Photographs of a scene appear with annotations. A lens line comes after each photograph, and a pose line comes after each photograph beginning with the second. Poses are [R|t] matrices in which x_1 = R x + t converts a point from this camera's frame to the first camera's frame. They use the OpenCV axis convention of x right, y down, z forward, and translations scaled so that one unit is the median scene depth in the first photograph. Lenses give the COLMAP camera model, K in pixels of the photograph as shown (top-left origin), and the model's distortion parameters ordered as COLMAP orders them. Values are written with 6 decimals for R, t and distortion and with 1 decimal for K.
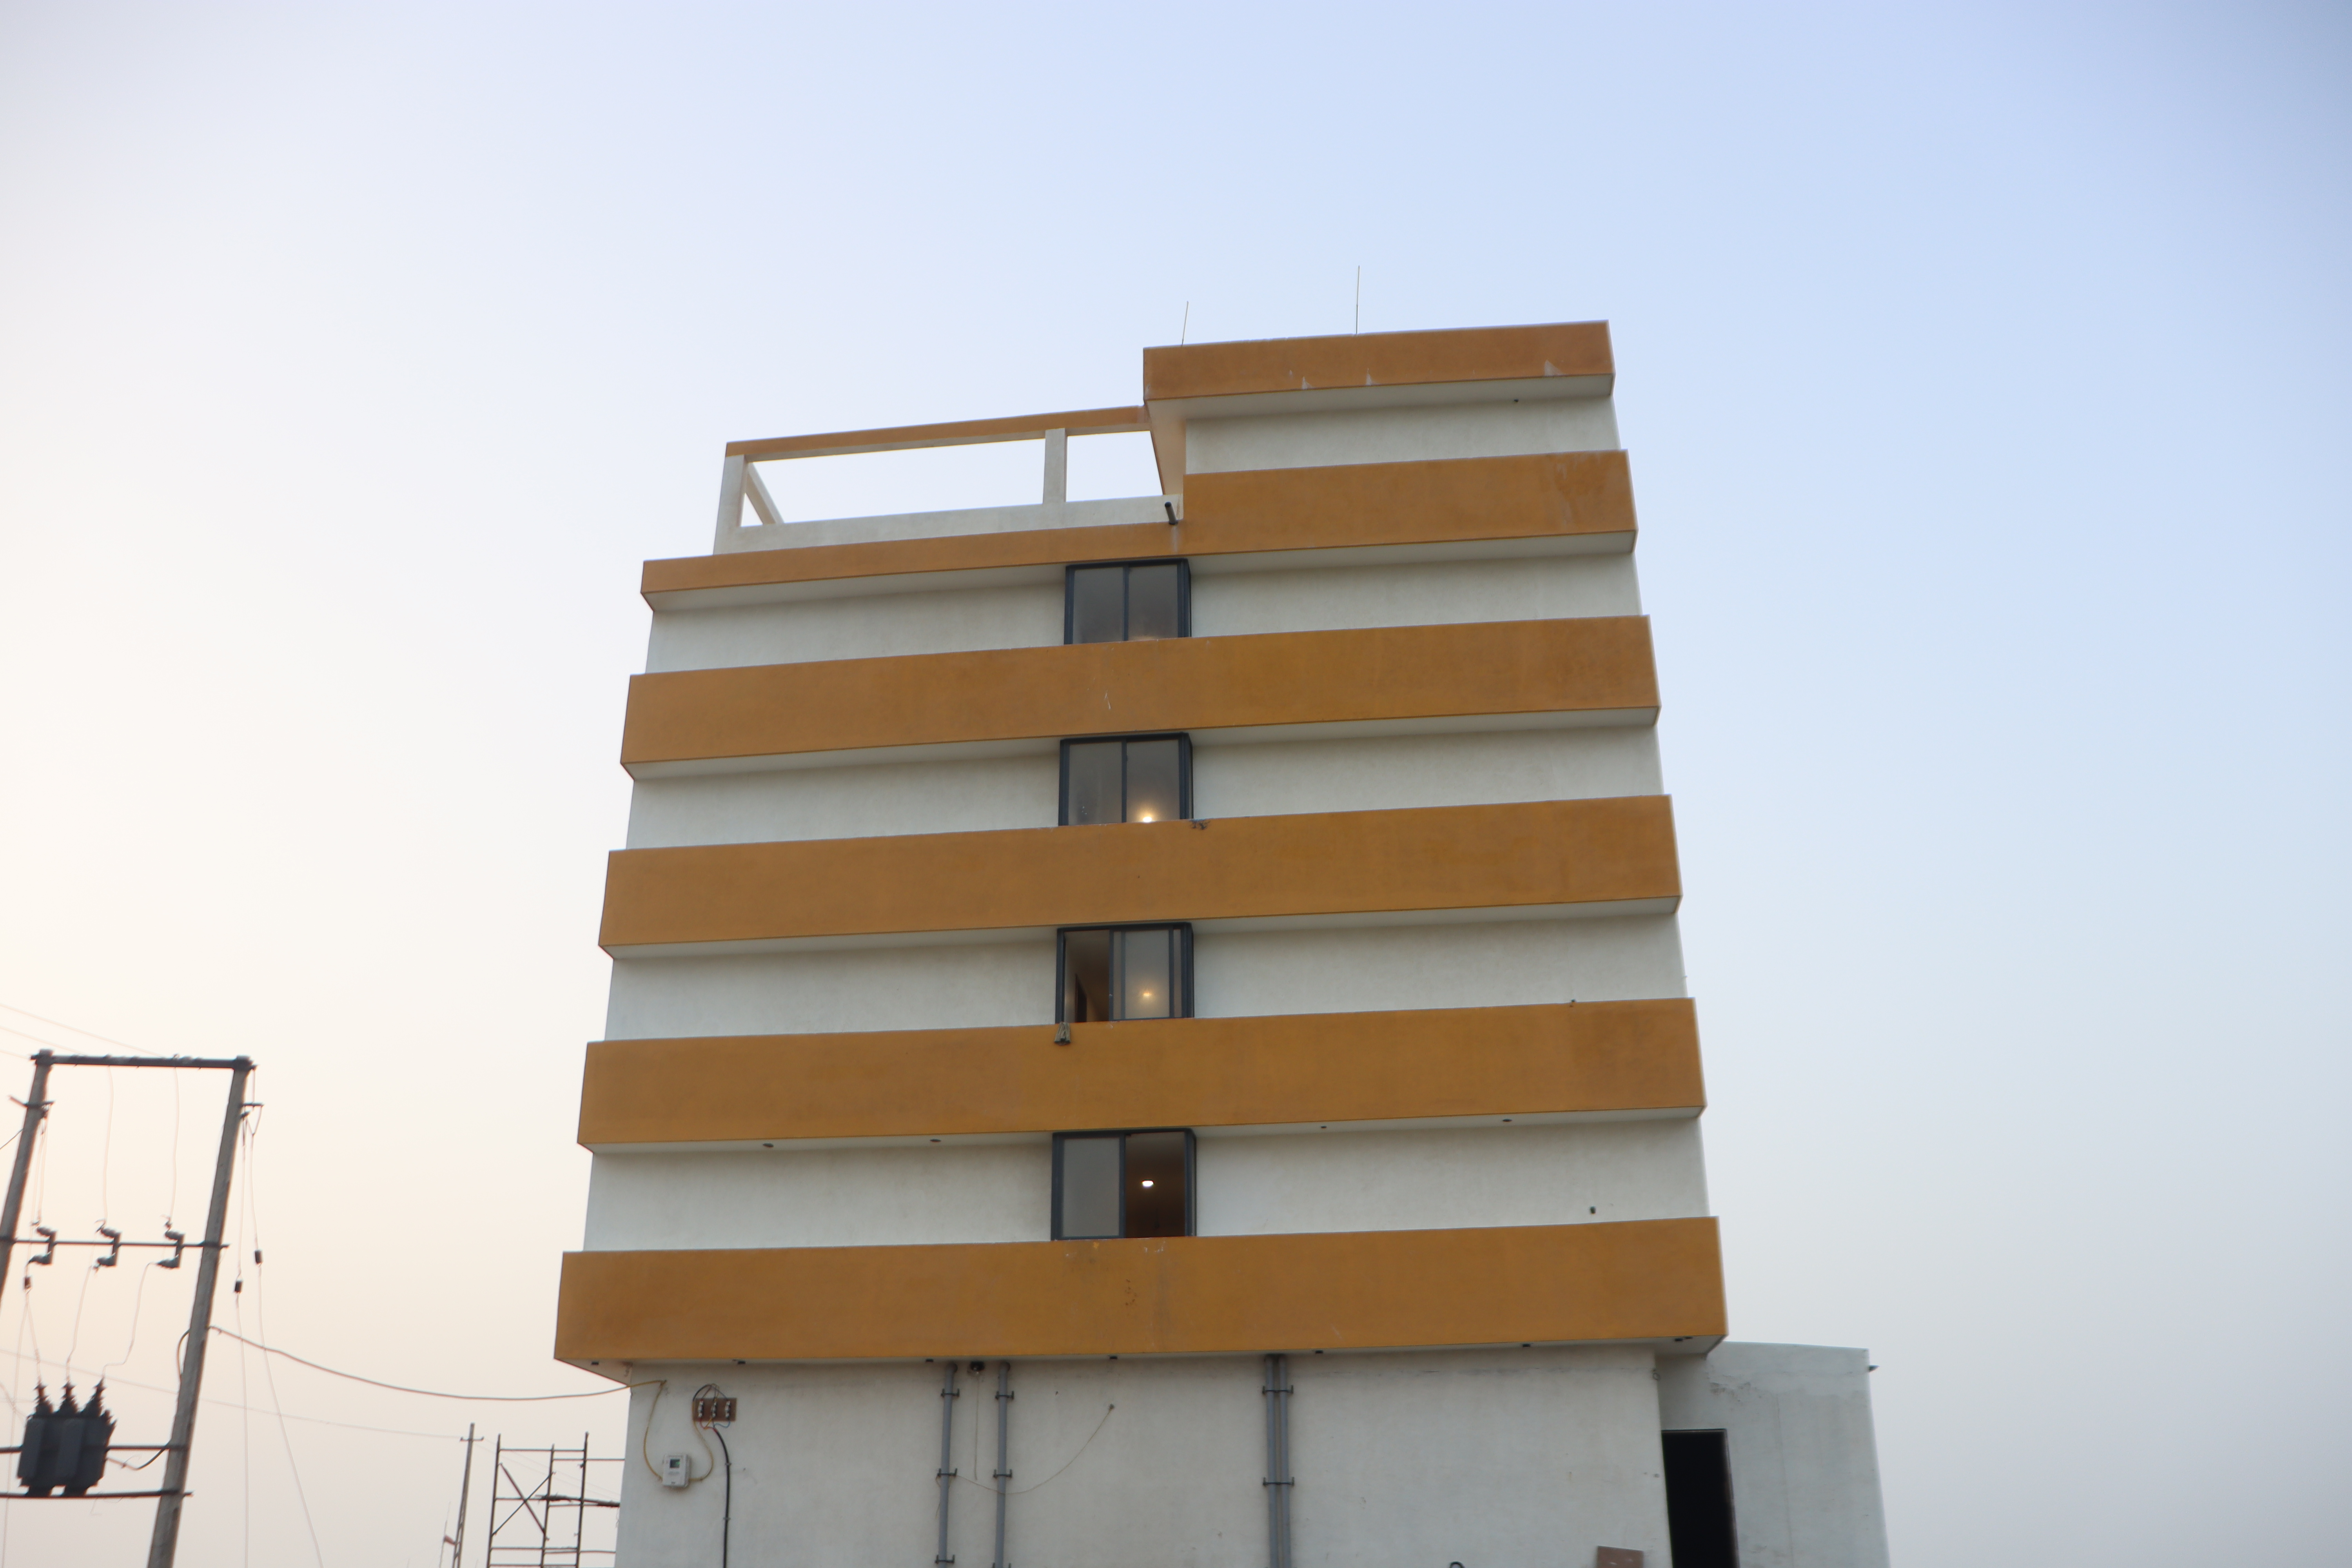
lens RADIAL K [[1931.1, 0, 1176.0], [0, 1931.1, 784.0], [0, 0, 1]] dist [-0.157605, 0.158416]
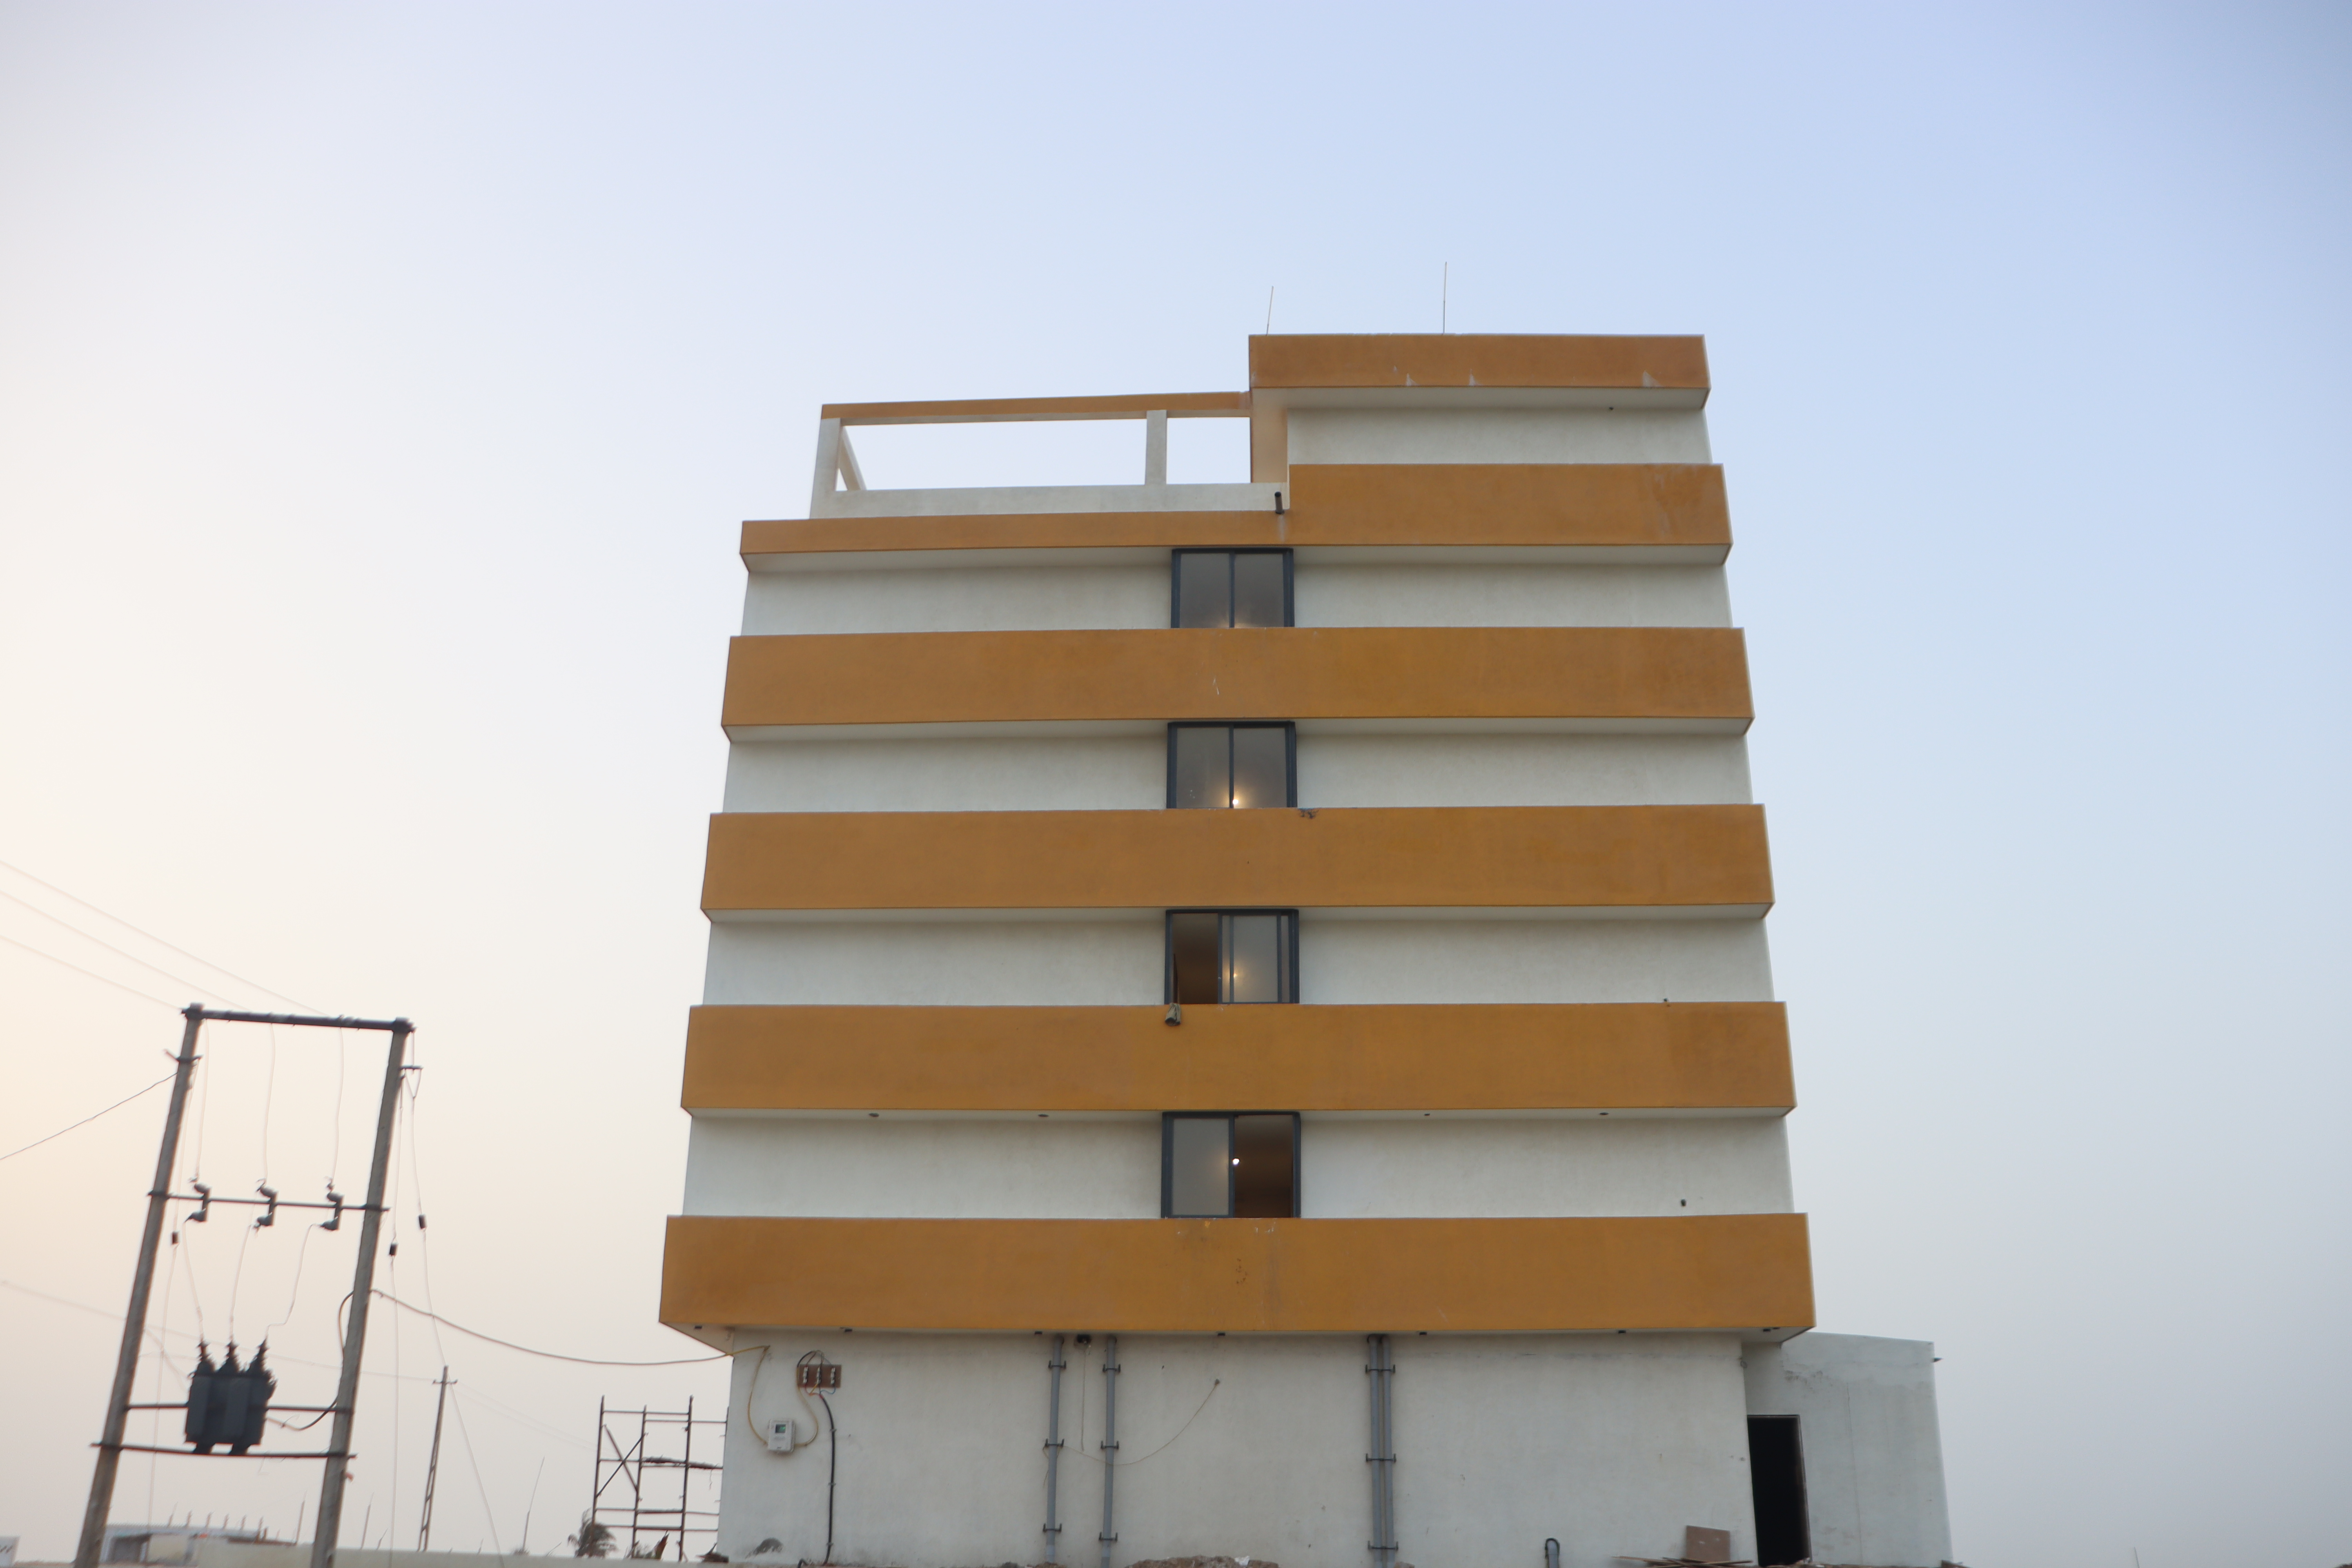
lens RADIAL K [[1931.1, 0, 1176.0], [0, 1931.1, 784.0], [0, 0, 1]] dist [-0.157605, 0.158416]
pose [[0.997325, 0.042931, 0.059151, -0.126258], [-0.044371, 0.998745, 0.023234, -0.015899], [-0.058080, -0.025796, 0.997979, -0.011845]]
